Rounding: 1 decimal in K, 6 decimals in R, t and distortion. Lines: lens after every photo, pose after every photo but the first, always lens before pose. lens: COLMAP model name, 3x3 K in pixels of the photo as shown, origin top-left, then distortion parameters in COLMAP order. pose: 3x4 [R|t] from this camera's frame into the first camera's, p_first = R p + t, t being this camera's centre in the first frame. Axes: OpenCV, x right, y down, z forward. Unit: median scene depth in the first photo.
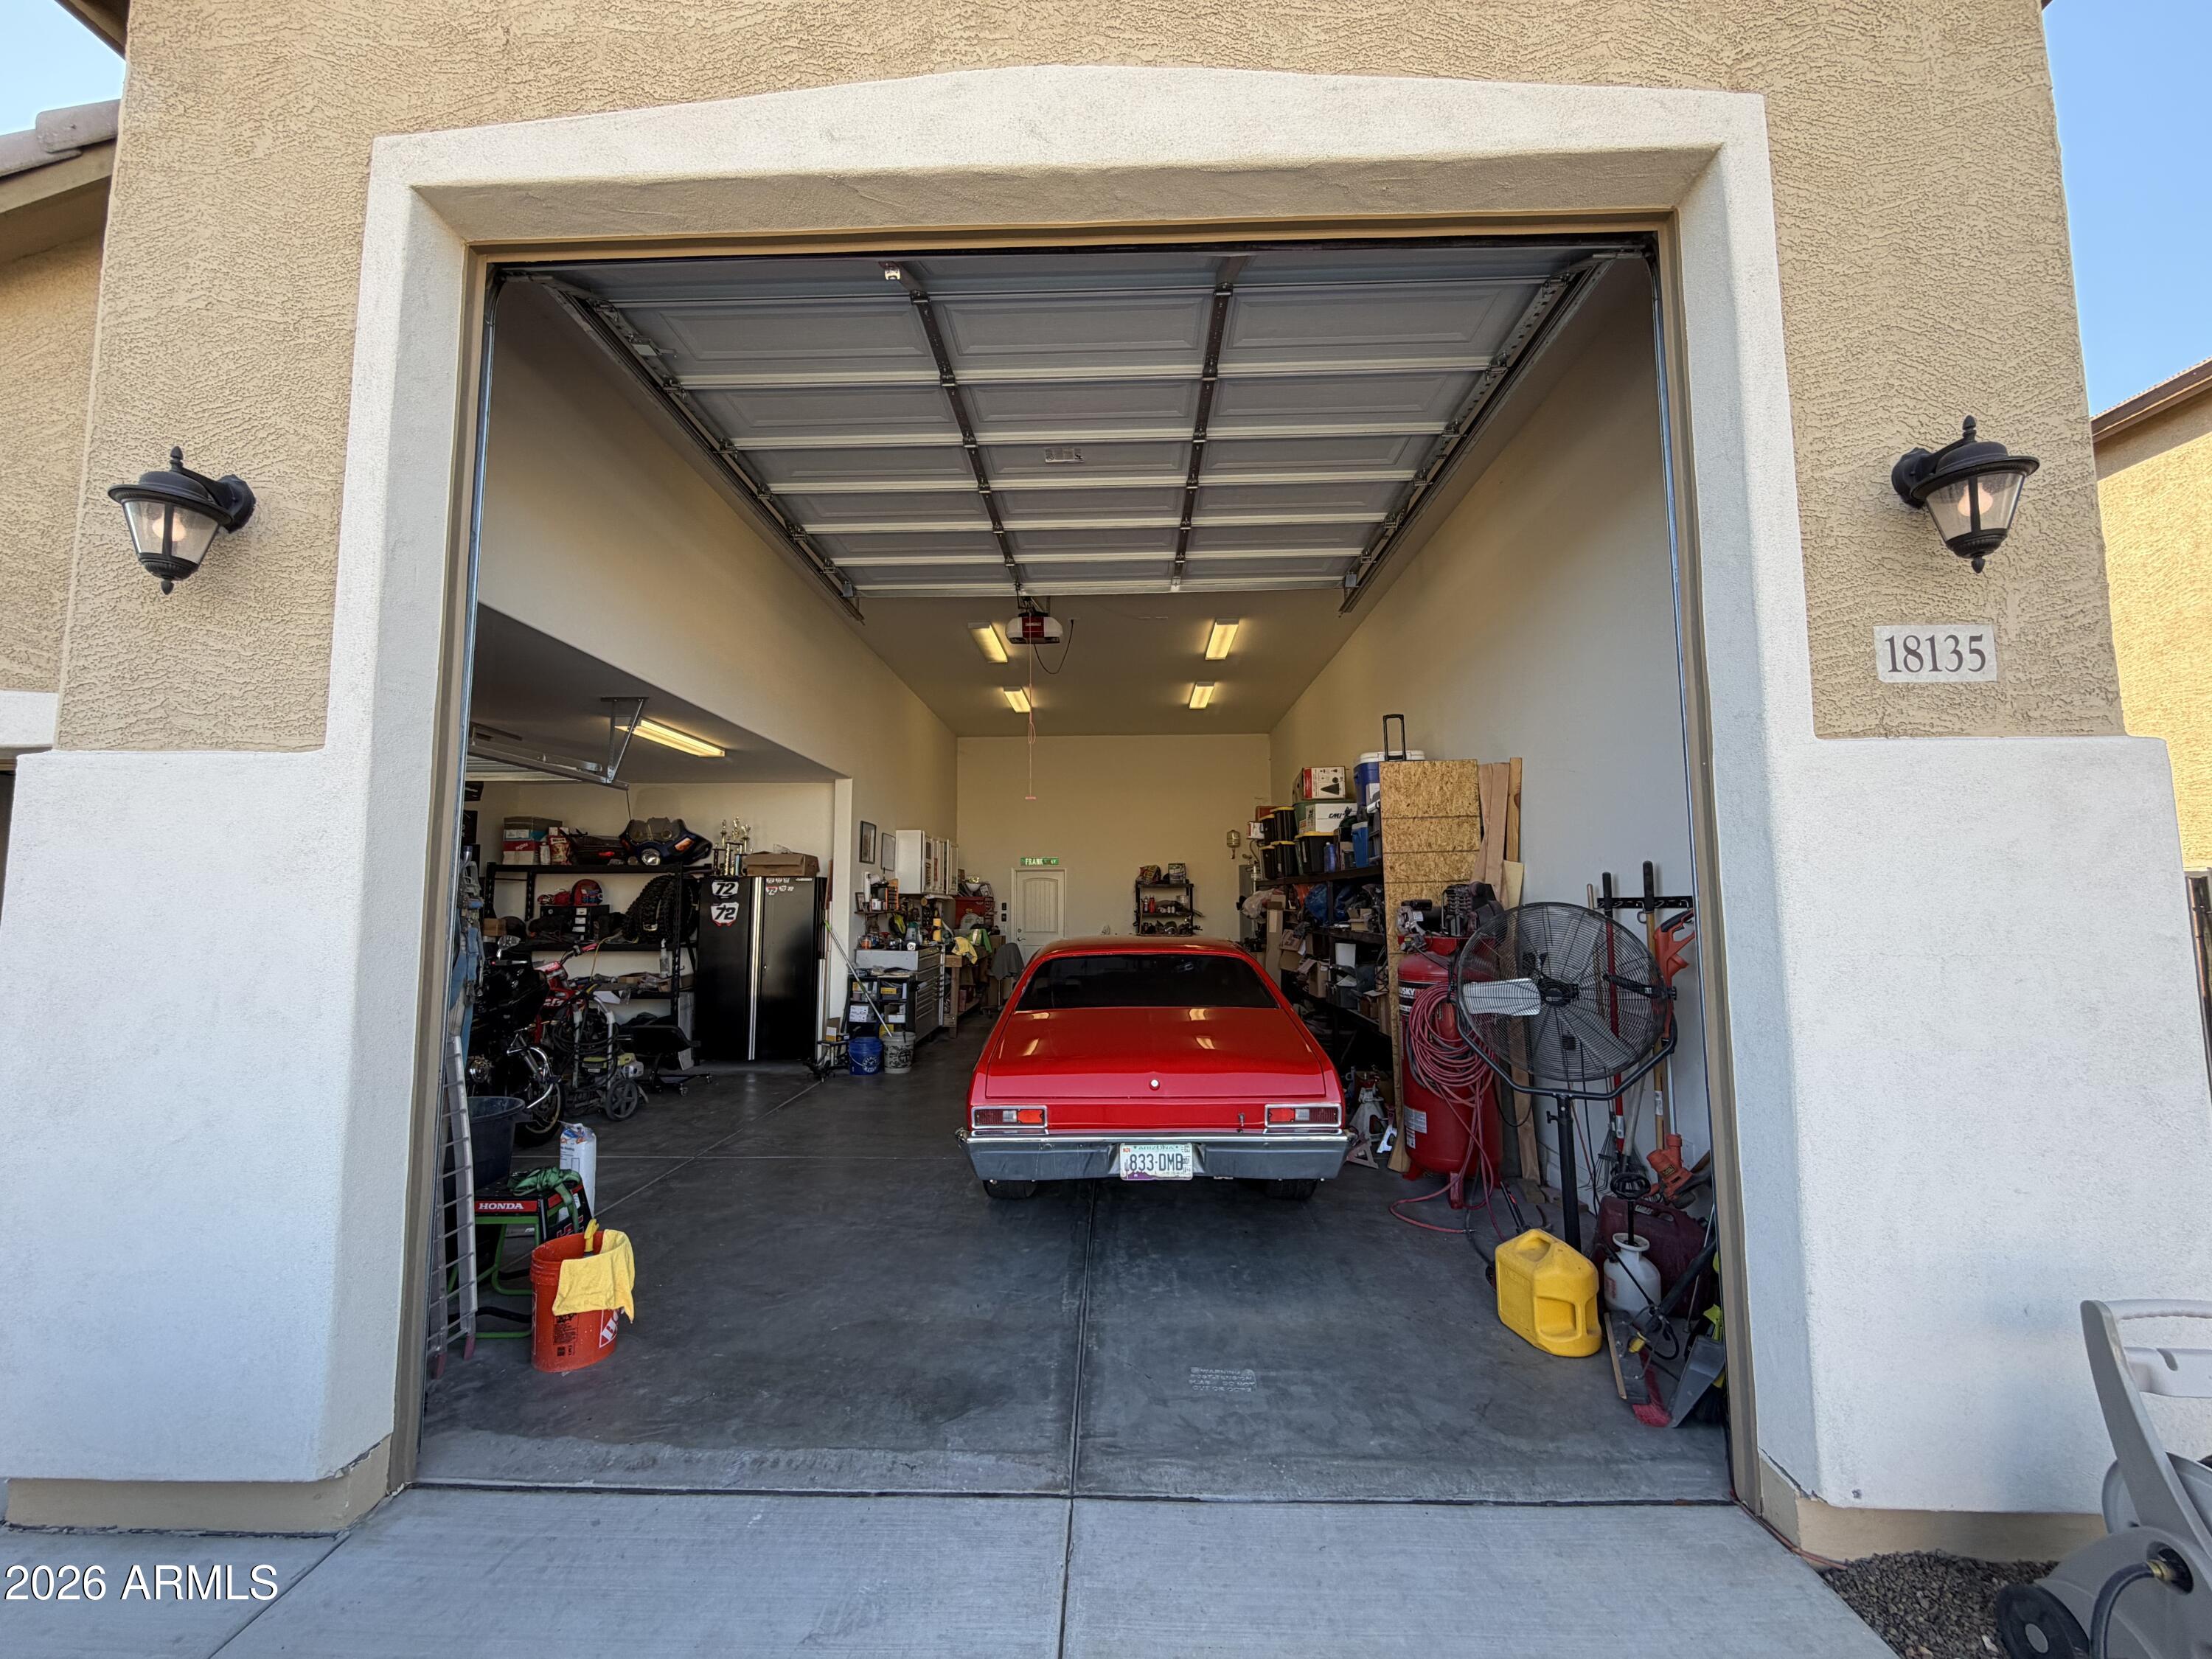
lens RADIAL K [[880.0, 0, 1099.0], [0, 880.0, 828.9], [0, 0, 1]] dist [0.000063, 0.000190]
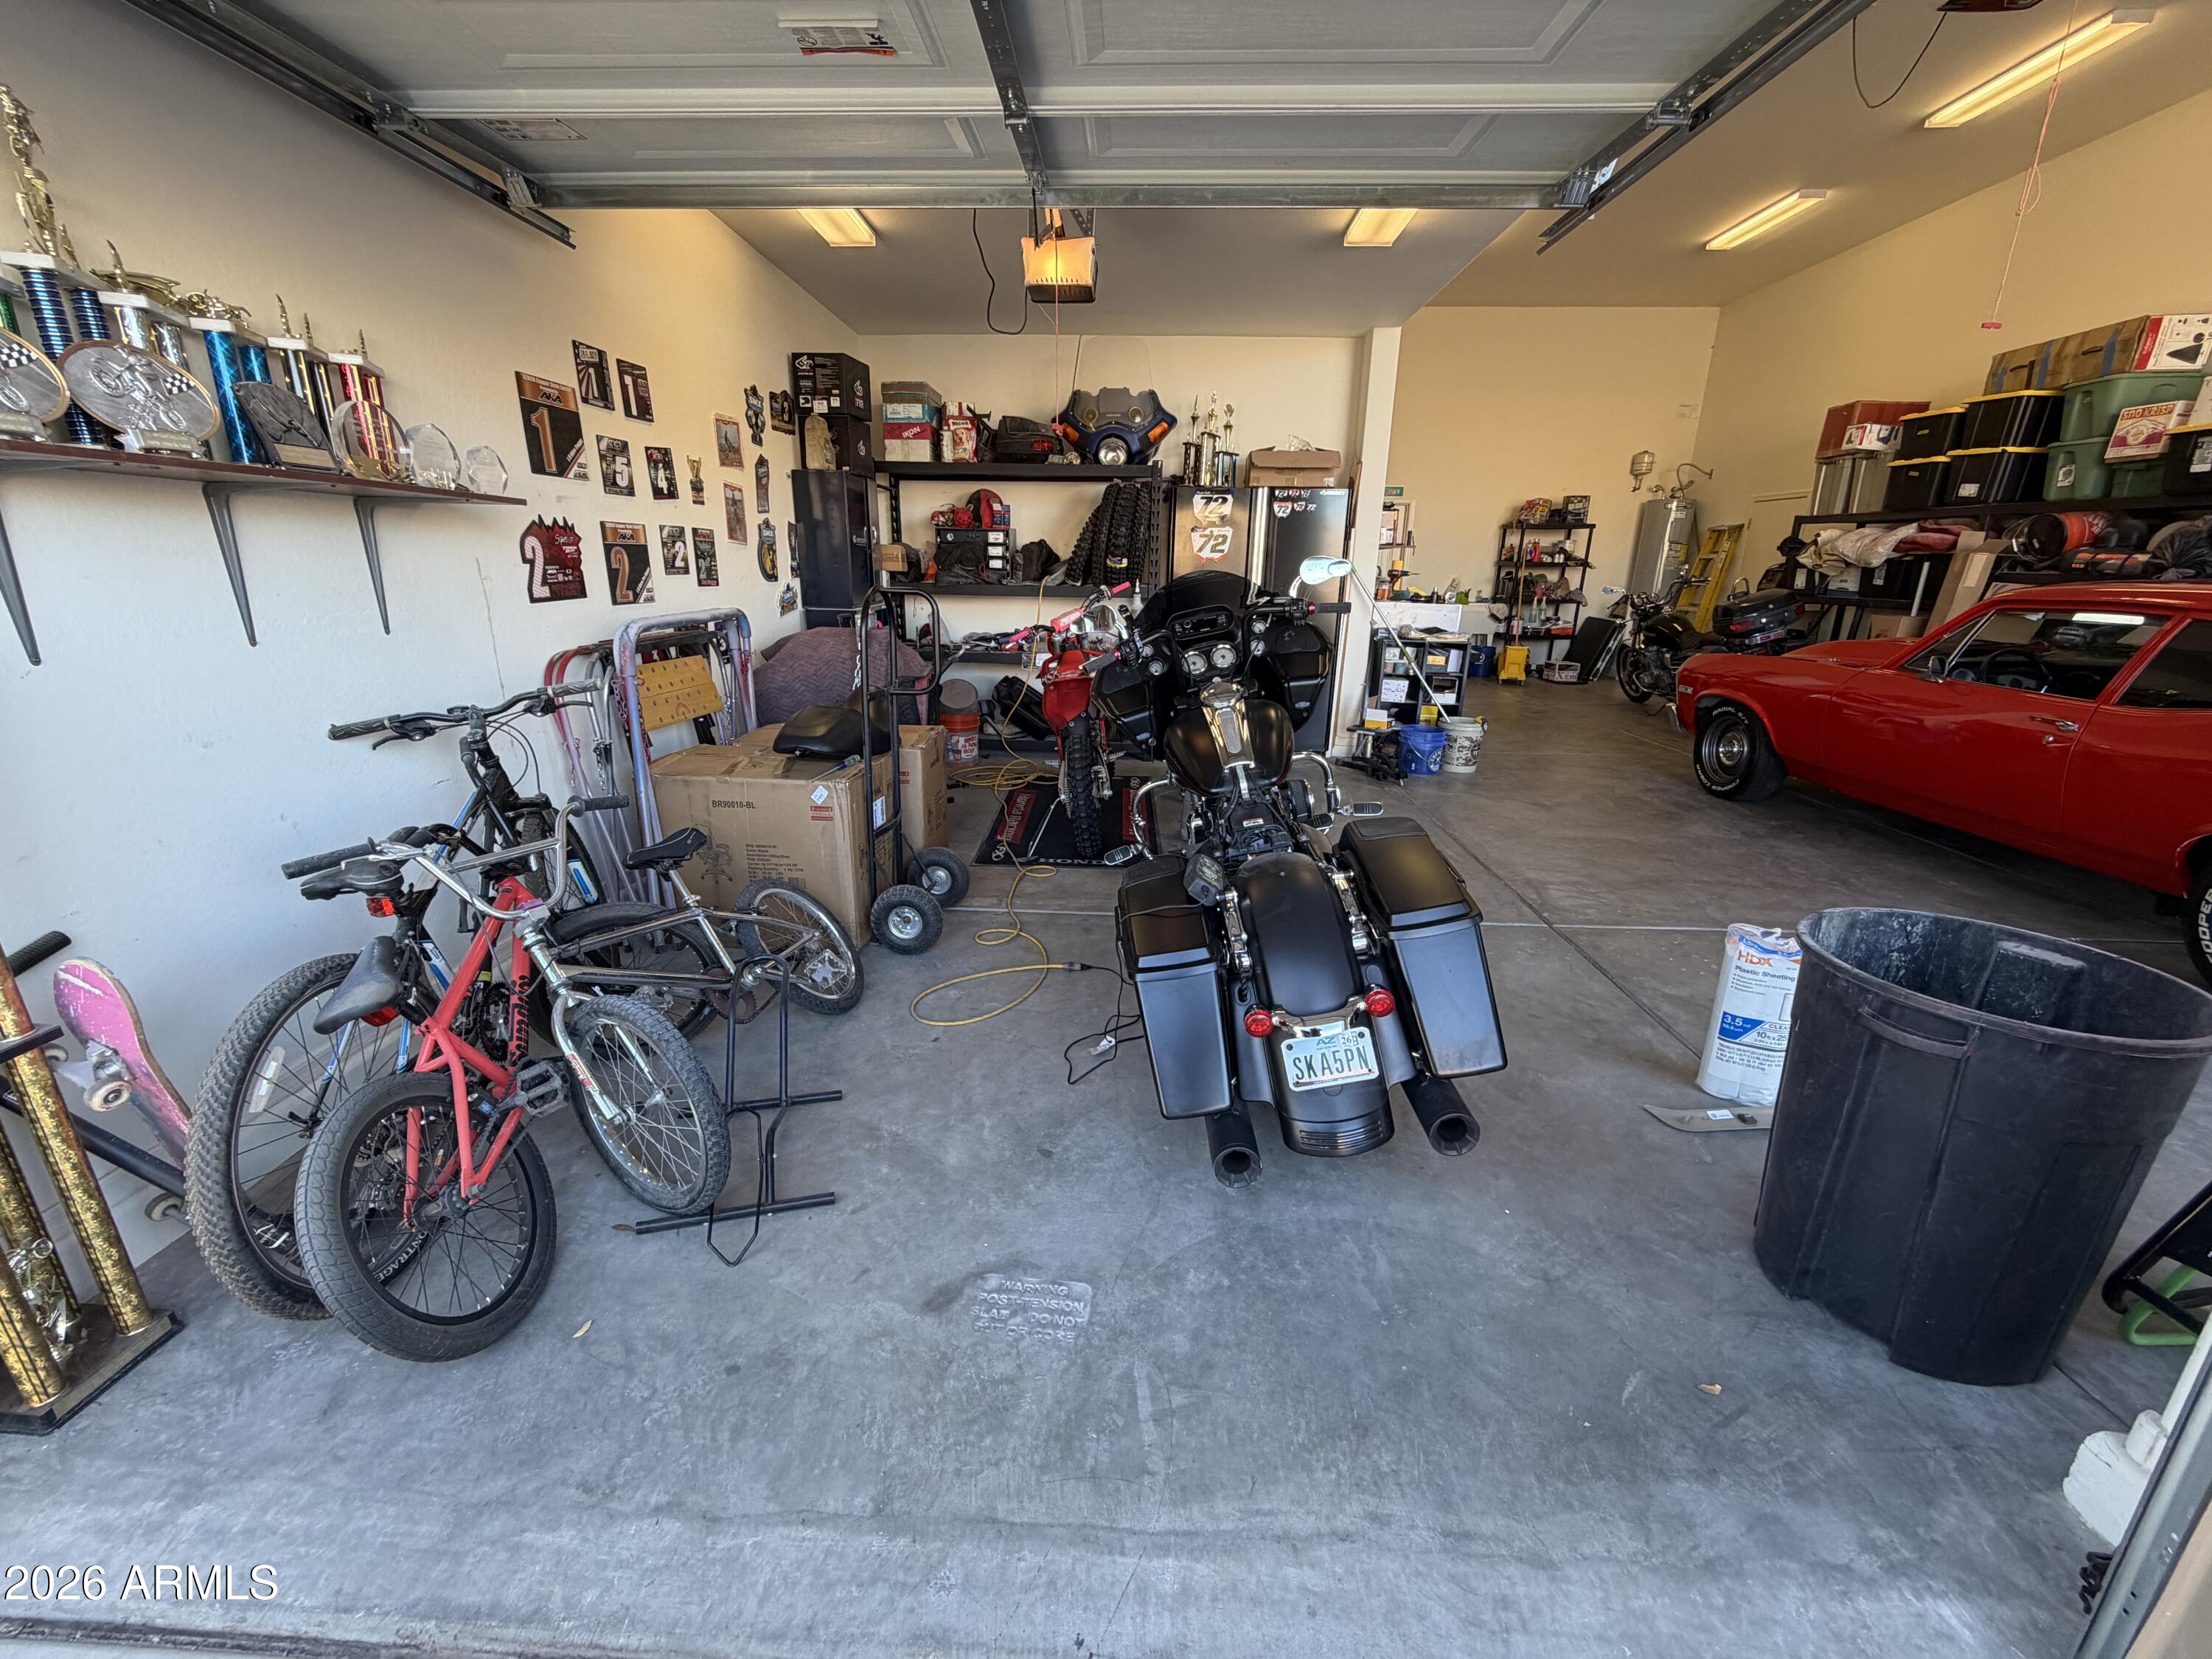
lens RADIAL K [[880.0, 0, 1099.9], [0, 880.0, 828.9], [0, 0, 1]] dist [0.000063, 0.000190]
pose [[0.999774, 0.019971, -0.007318, -0.682788], [-0.015839, 0.928701, 0.370492, 0.067596], [0.014196, -0.370292, 0.928807, 0.375369]]
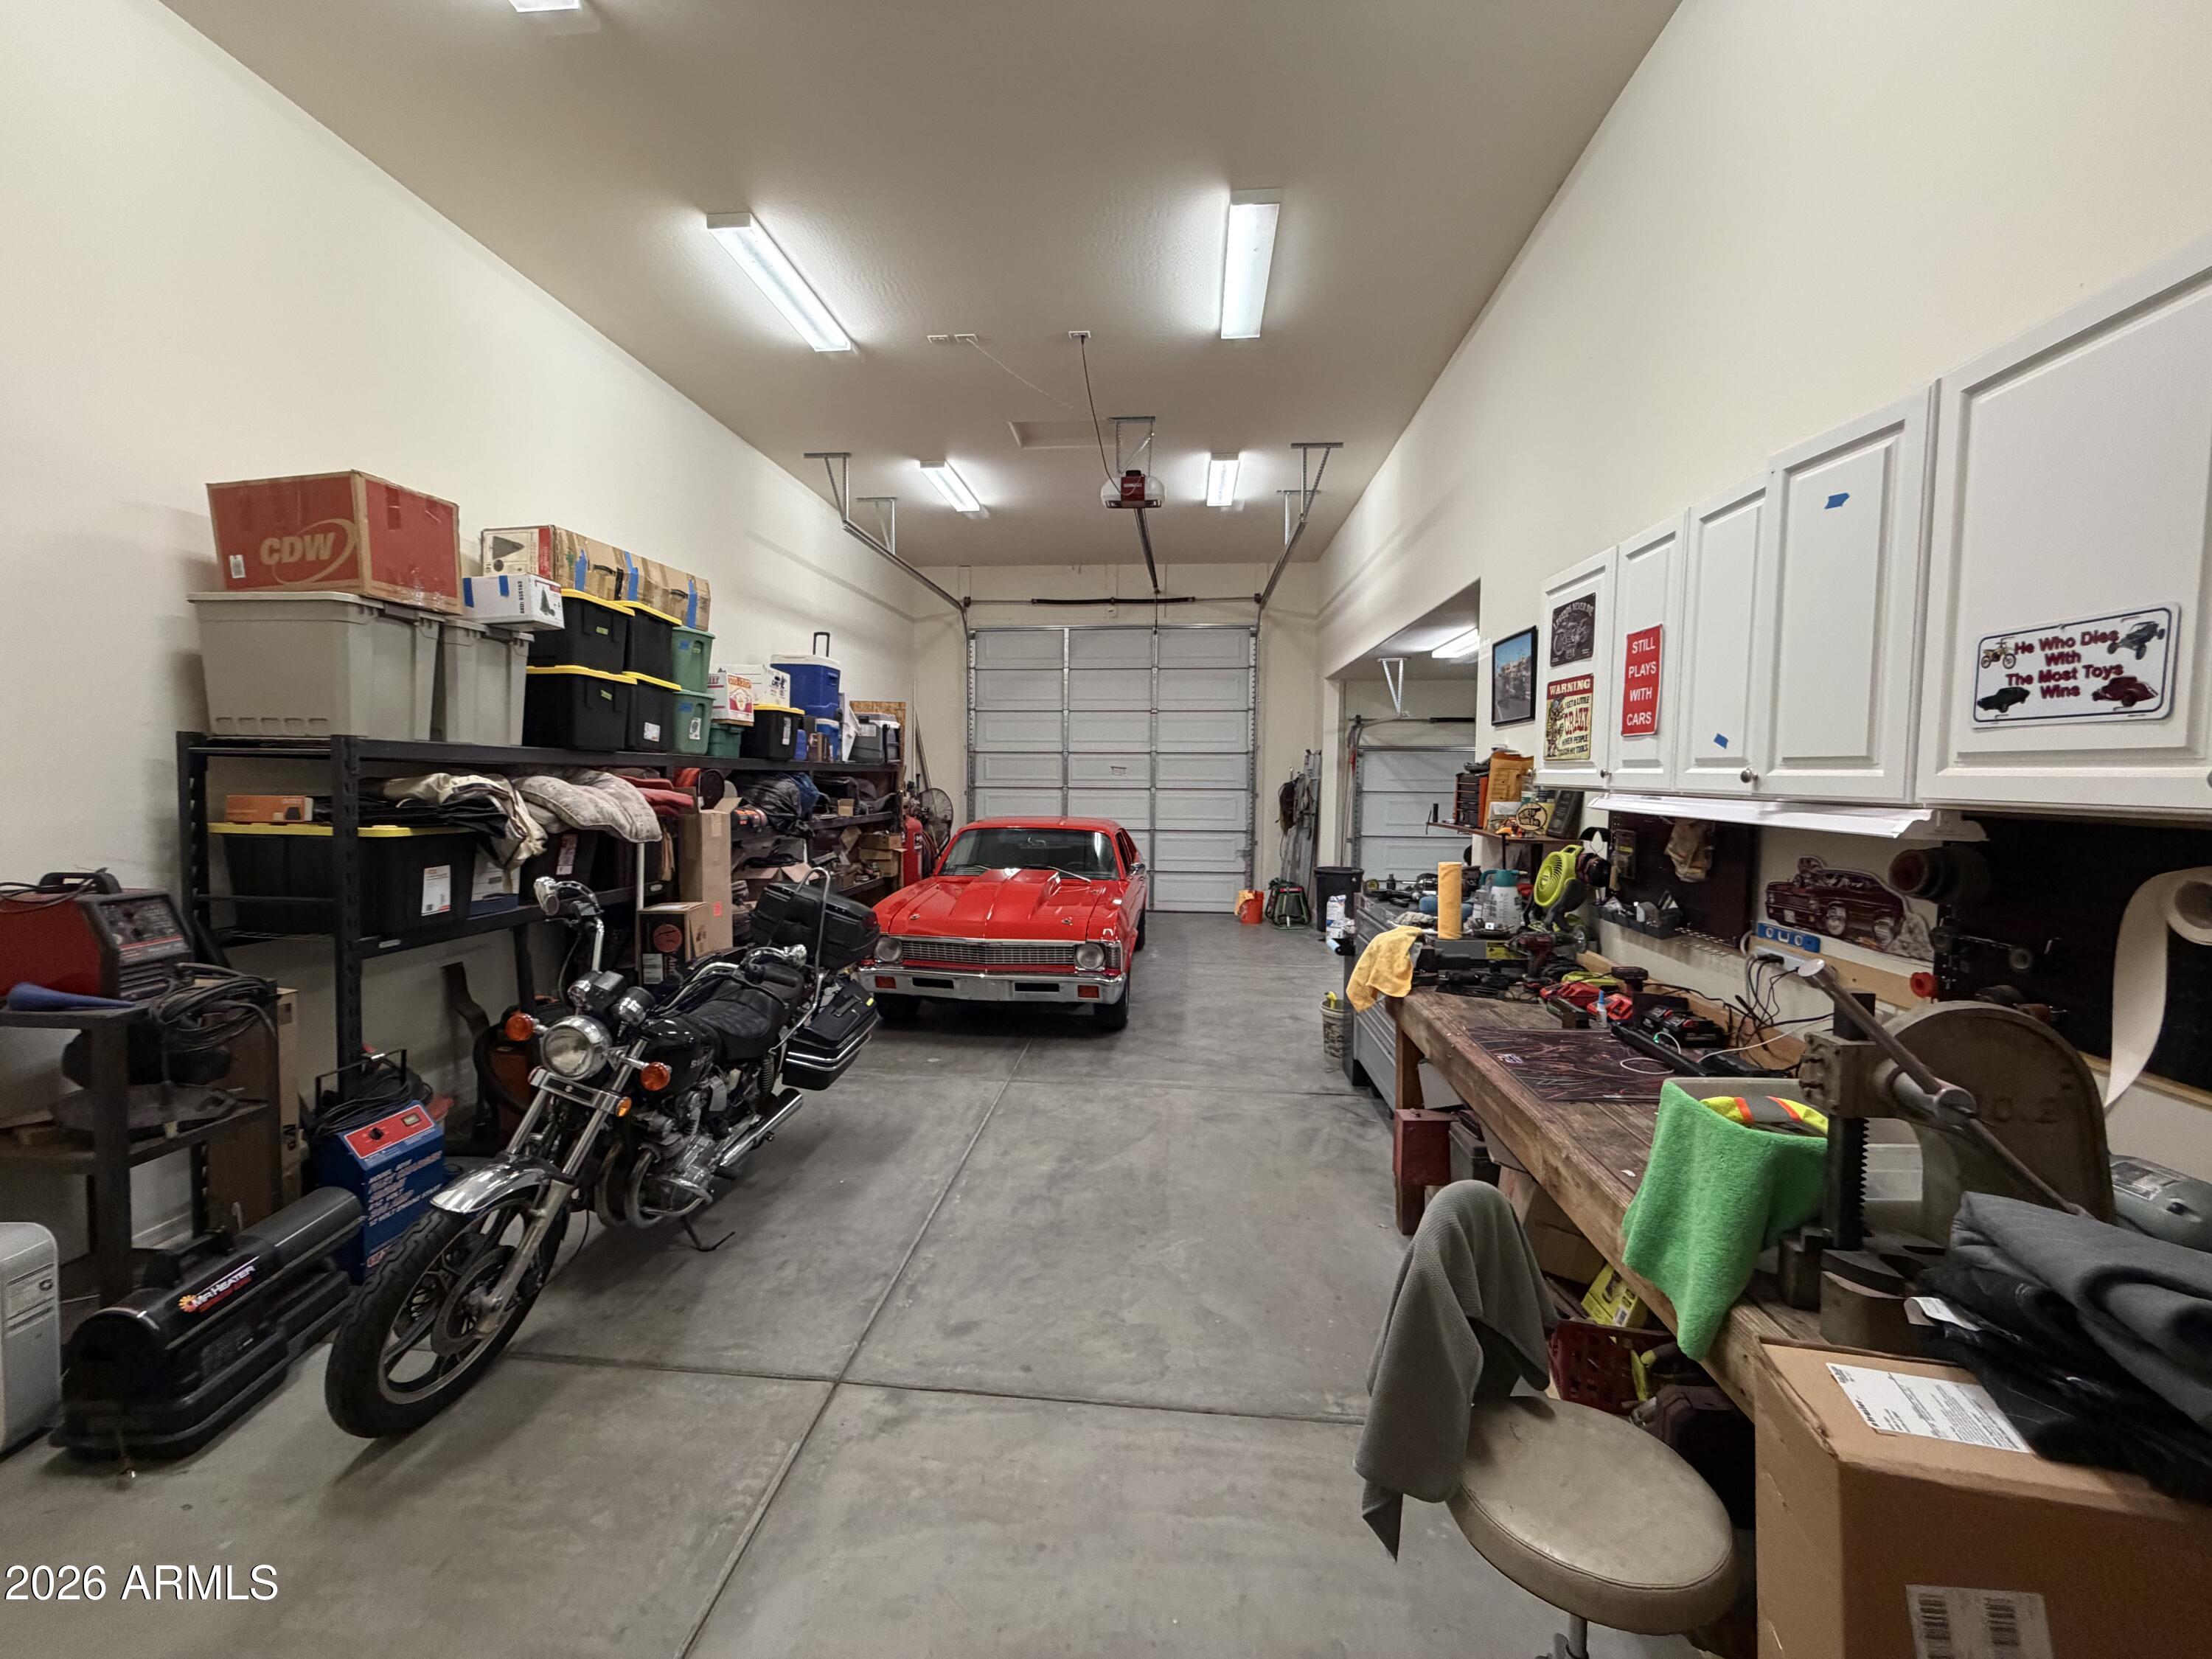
lens RADIAL K [[880.0, 0, 1092.8], [0, 880.0, 817.9], [0, 0, 1]] dist [0.000063, 0.000190]
pose [[-0.997091, -0.010979, 0.075422, -0.119765], [-0.013512, 0.999359, -0.033160, 0.154863], [-0.075010, -0.034083, -0.996600, 2.170972]]
